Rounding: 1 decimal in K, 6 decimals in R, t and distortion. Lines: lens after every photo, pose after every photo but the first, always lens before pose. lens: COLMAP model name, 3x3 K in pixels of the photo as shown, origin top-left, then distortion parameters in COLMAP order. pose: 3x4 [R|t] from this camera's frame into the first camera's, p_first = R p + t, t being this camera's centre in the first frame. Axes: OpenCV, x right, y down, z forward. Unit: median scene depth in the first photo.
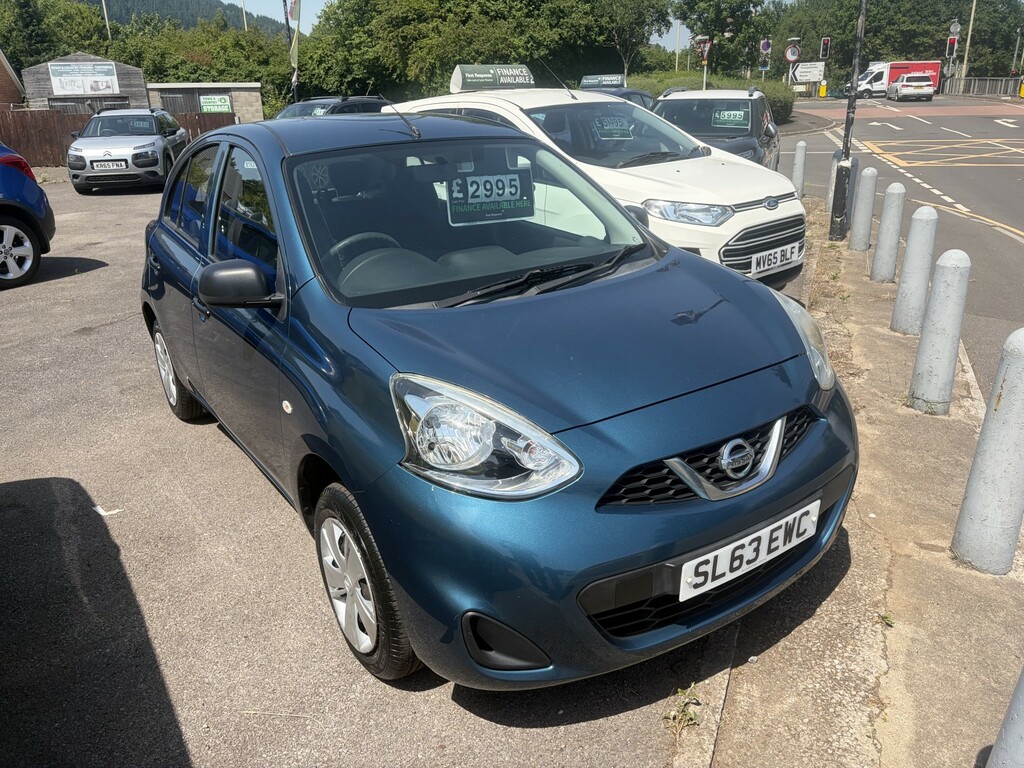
lens RADIAL K [[752.1, 0, 510.1], [0, 752.1, 357.5], [0, 0, 1]] dist [0.061555, -0.080978]
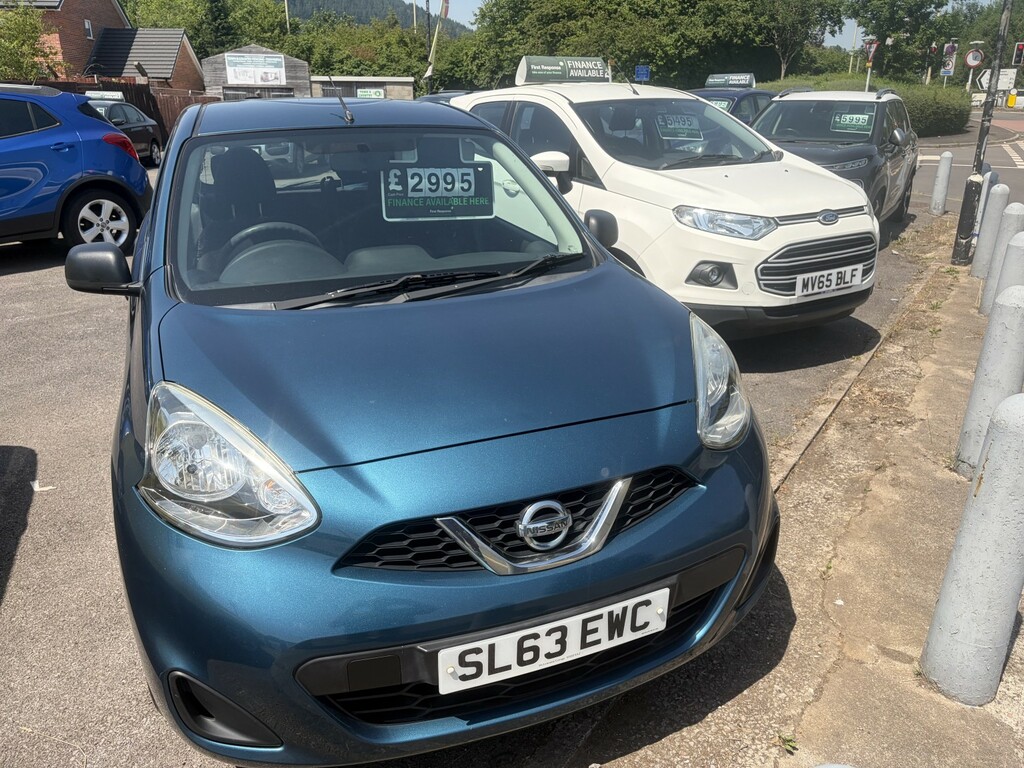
lens RADIAL K [[752.1, 0, 510.1], [0, 752.1, 357.5], [0, 0, 1]] dist [0.061555, -0.080978]
pose [[0.980443, 0.087078, -0.176492, 0.151872], [-0.086885, 0.996179, 0.008838, -0.018940], [0.176587, 0.006669, 0.984262, 0.078274]]
